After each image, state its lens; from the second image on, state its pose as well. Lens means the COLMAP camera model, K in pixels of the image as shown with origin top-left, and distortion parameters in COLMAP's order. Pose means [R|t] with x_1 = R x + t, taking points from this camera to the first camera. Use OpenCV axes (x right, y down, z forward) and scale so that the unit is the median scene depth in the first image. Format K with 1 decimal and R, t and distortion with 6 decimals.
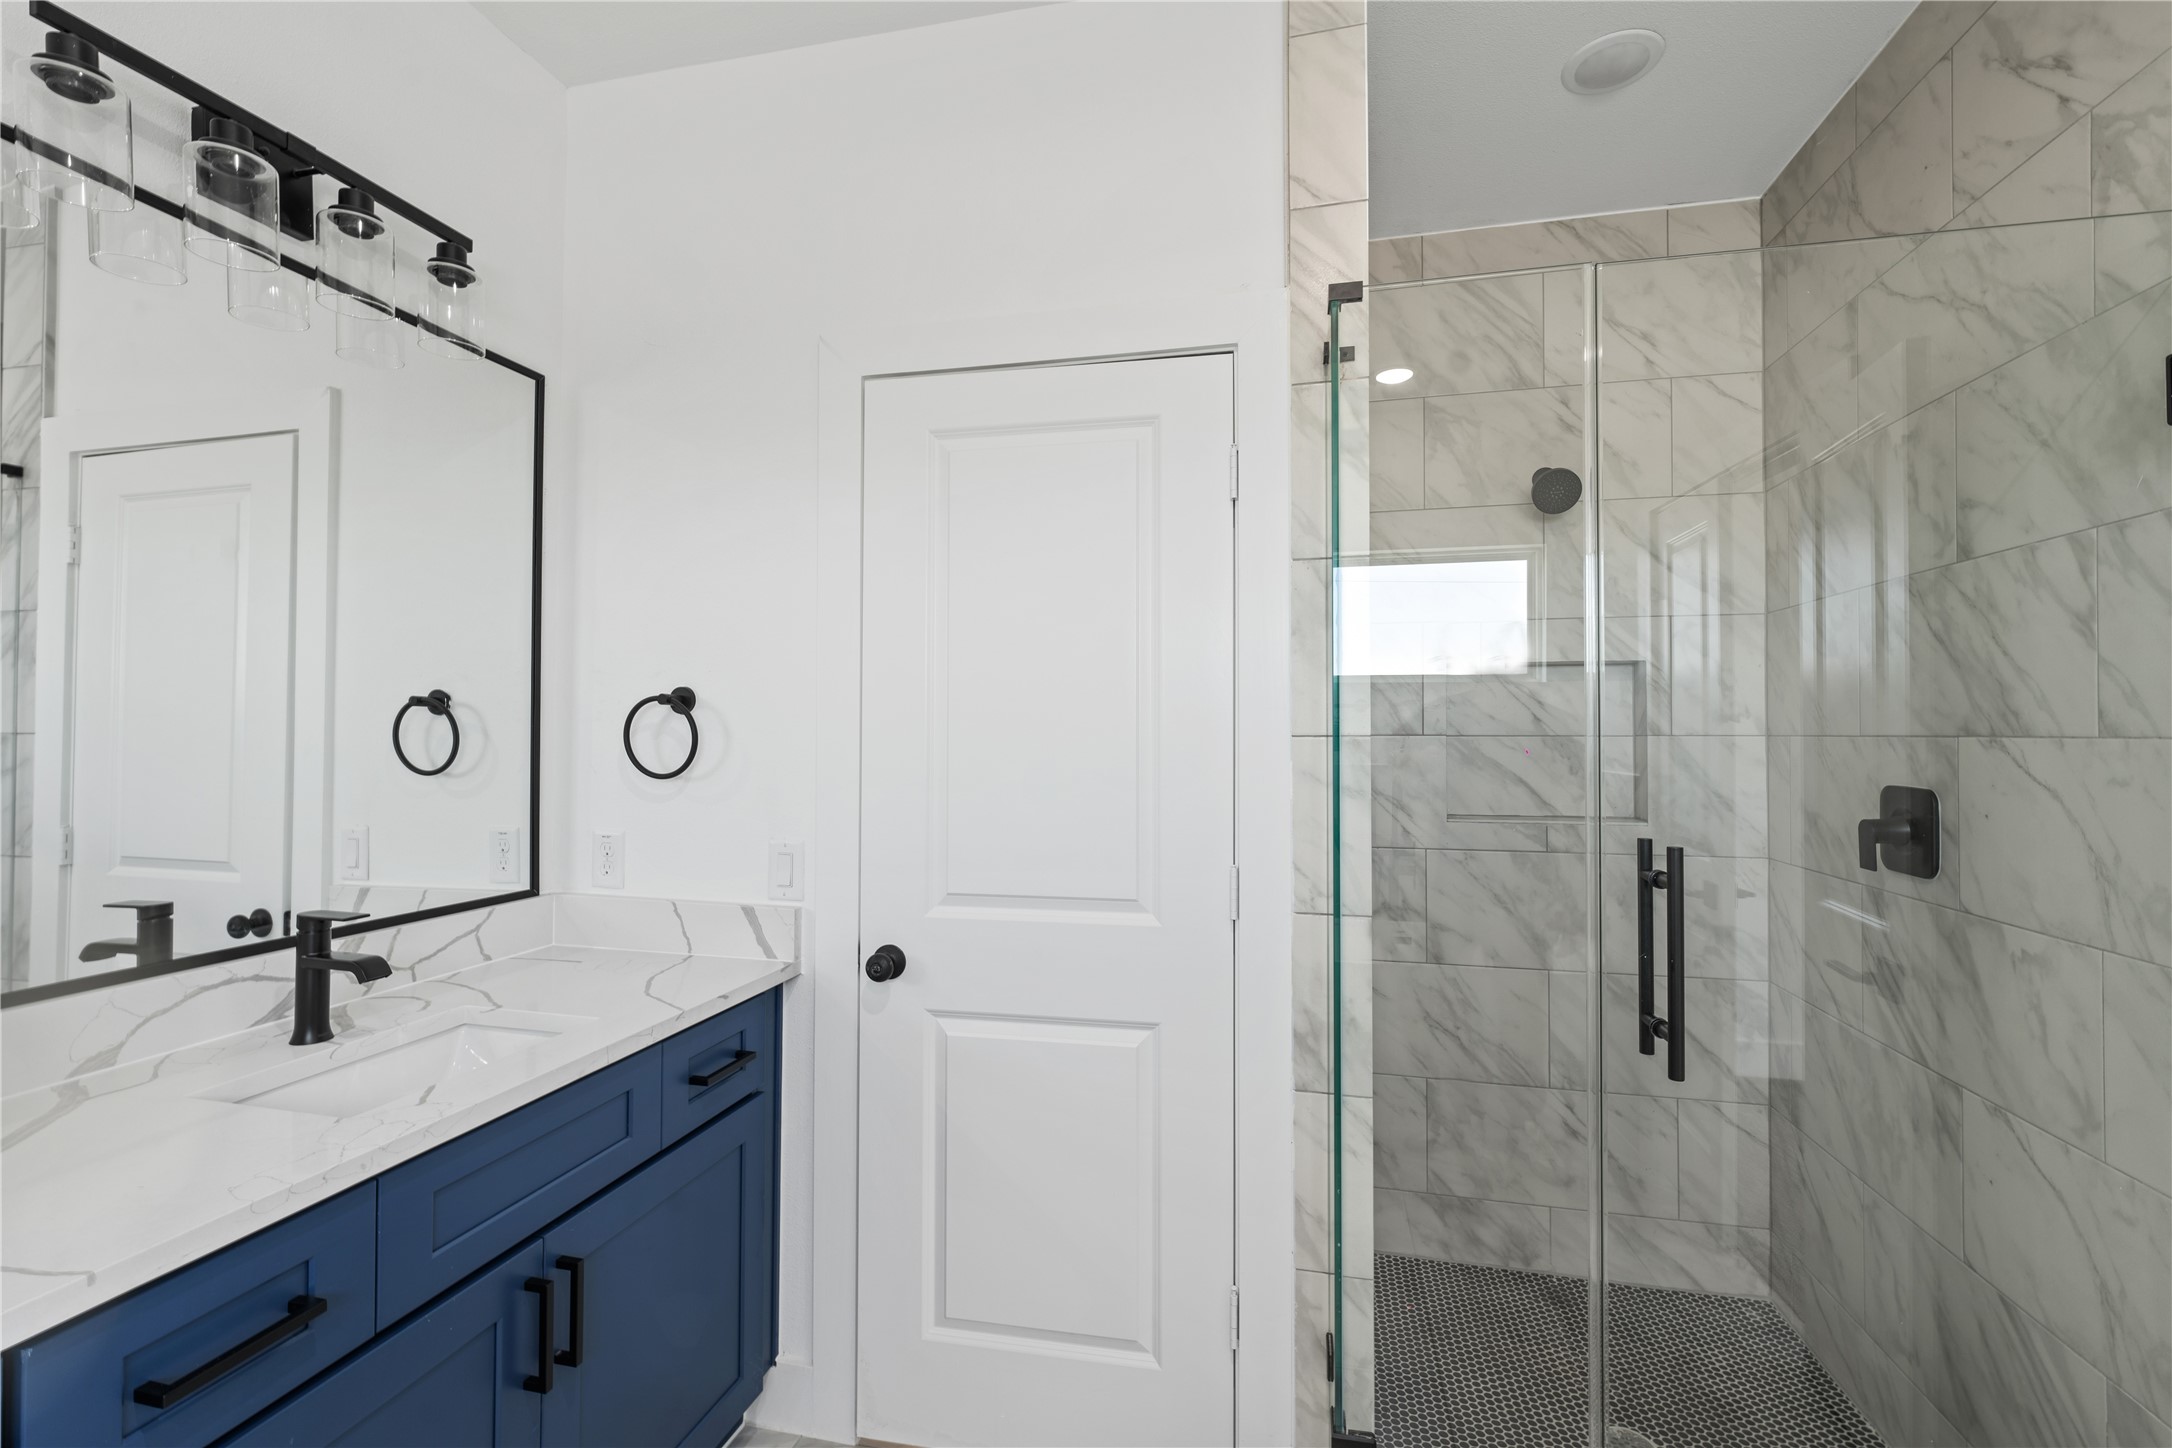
lens RADIAL K [[941.2, 0, 1090.6], [0, 941.2, 717.4], [0, 0, 1]] dist [-0.000173, -0.000275]
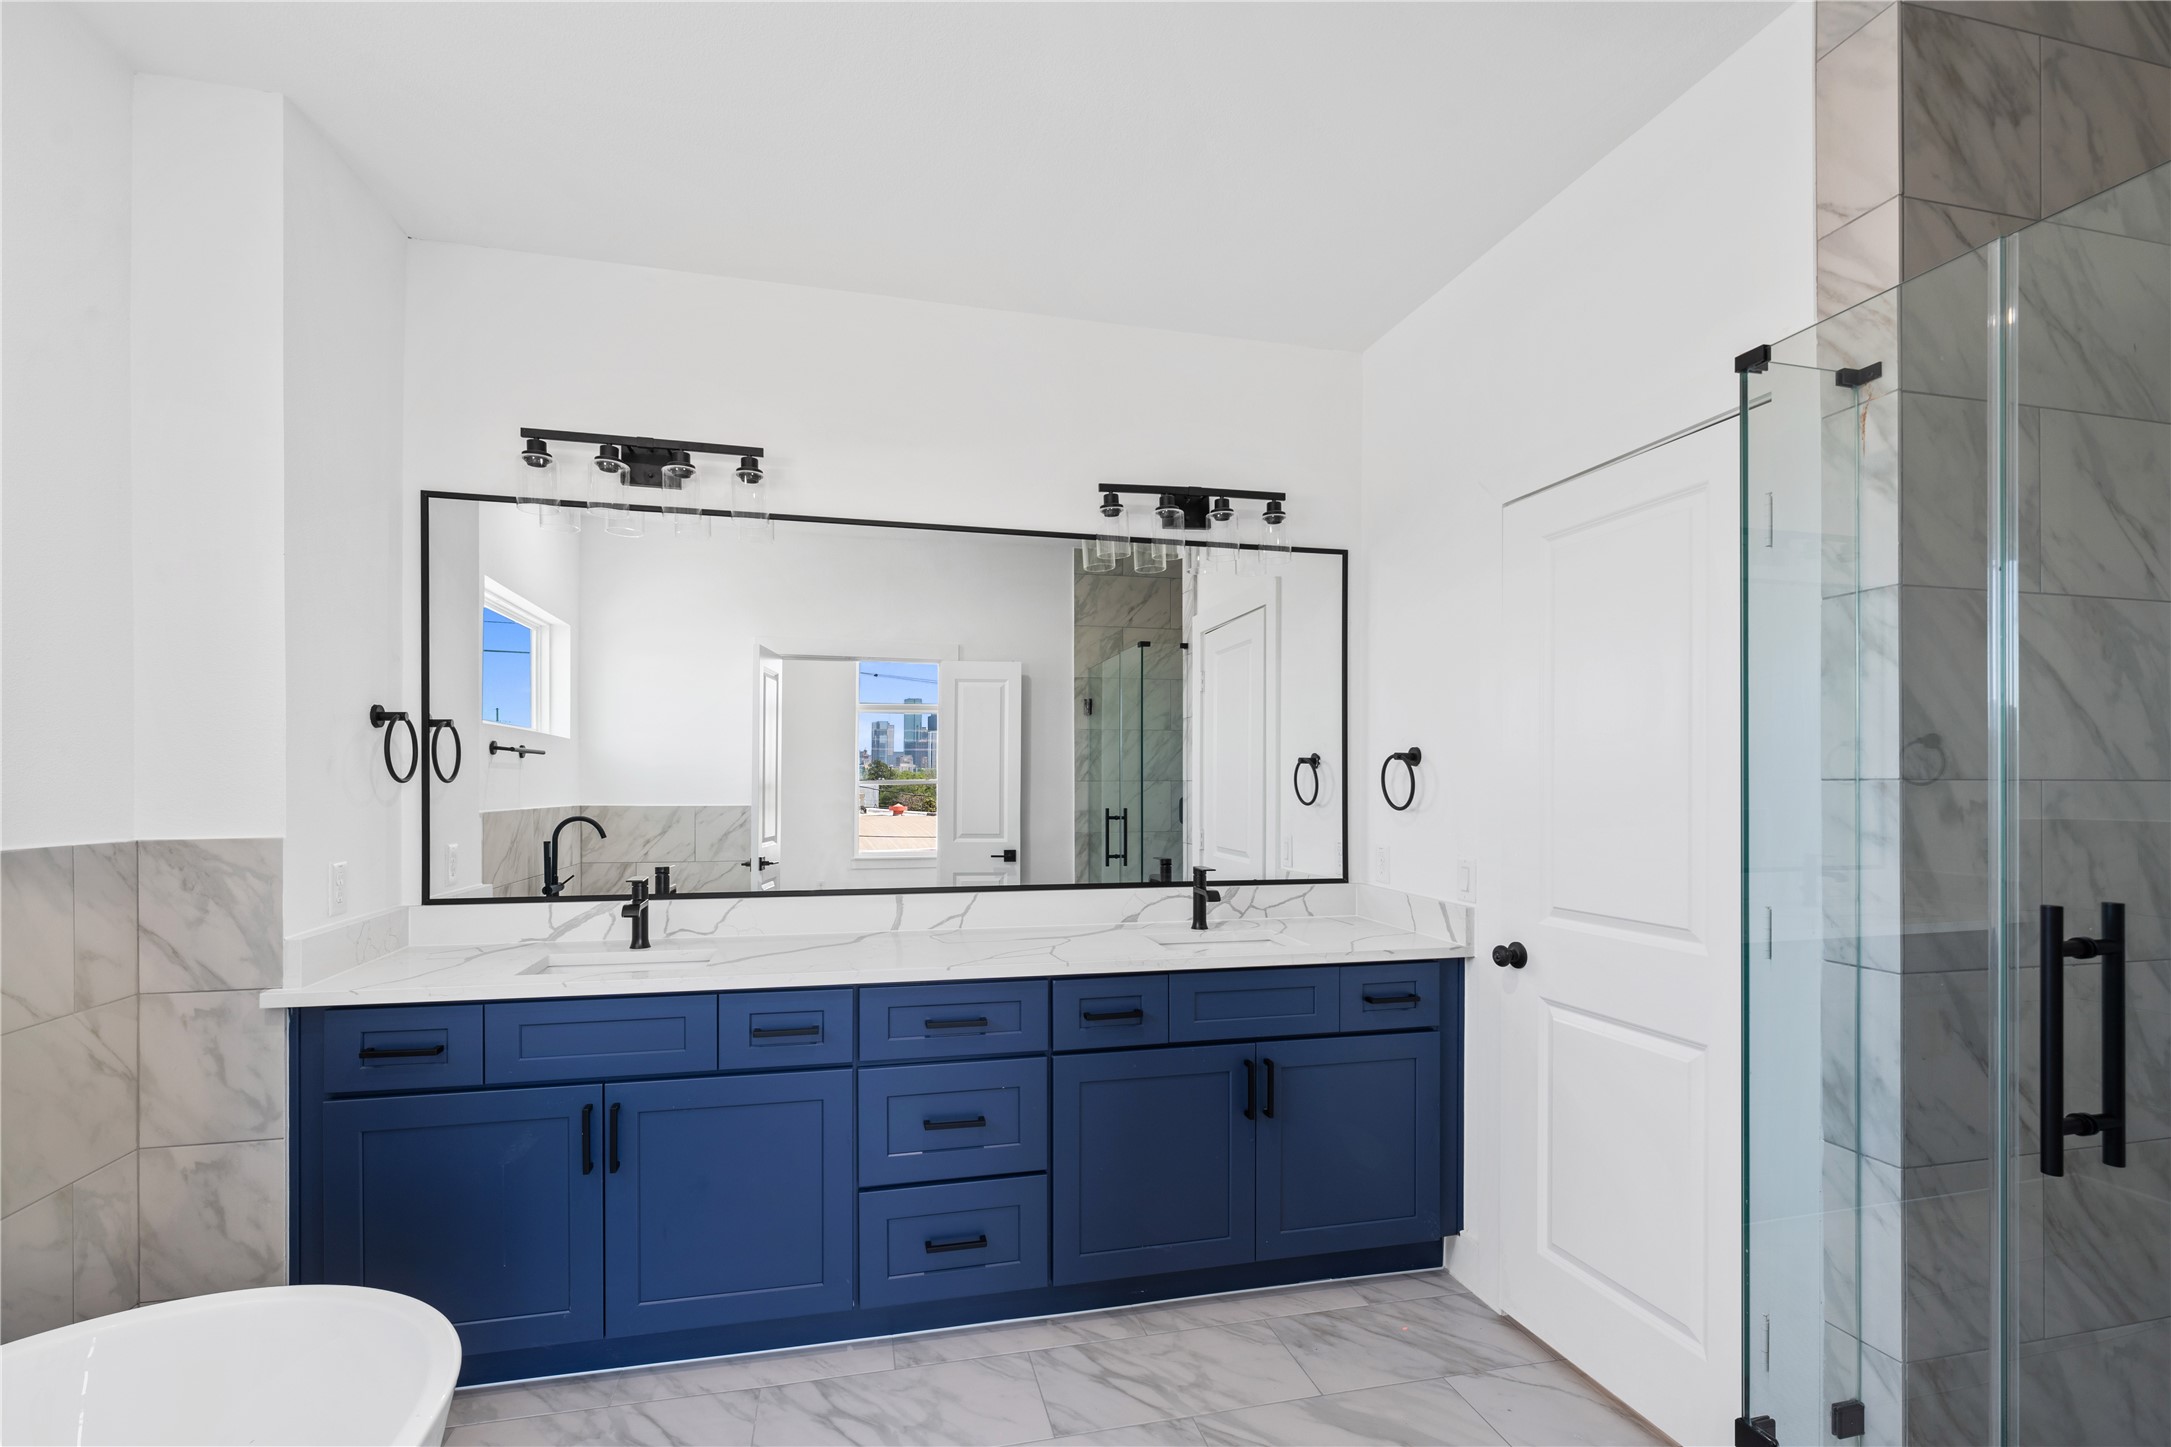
lens RADIAL K [[940.7, 0, 1054.0], [0, 940.7, 782.4], [0, 0, 1]] dist [-0.000173, -0.000275]
pose [[0.432791, 0.000392, -0.901494, 0.750815], [0.015134, 0.999856, 0.007700, 0.002608], [0.901367, -0.016976, 0.432723, -0.144501]]
